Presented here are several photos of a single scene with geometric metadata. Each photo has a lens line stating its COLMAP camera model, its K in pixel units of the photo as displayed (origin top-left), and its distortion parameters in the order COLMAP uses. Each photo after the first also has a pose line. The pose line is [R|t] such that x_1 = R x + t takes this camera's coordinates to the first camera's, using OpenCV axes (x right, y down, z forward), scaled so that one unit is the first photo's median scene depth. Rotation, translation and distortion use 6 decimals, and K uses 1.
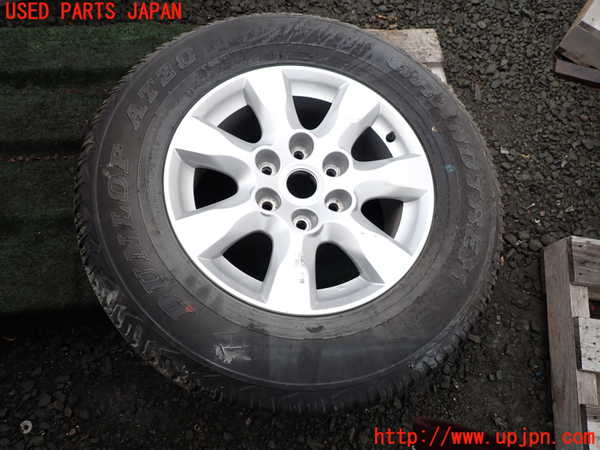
lens RADIAL K [[444.6, 0, 298.1], [0, 444.6, 223.5], [0, 0, 1]] dist [0.000427, -0.000594]
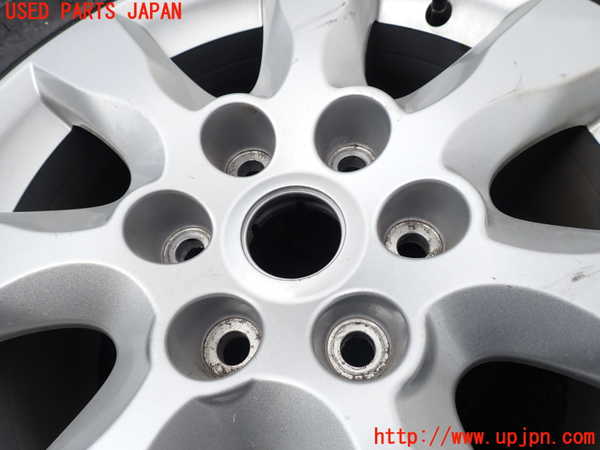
lens RADIAL K [[444.6, 0, 299.6], [0, 444.6, 224.7], [0, 0, 1]] dist [0.000427, -0.000594]
pose [[0.863445, -0.504095, -0.018755, 0.021661], [0.496251, 0.855508, -0.147789, -0.042008], [0.090544, 0.118301, 0.988841, 0.668747]]
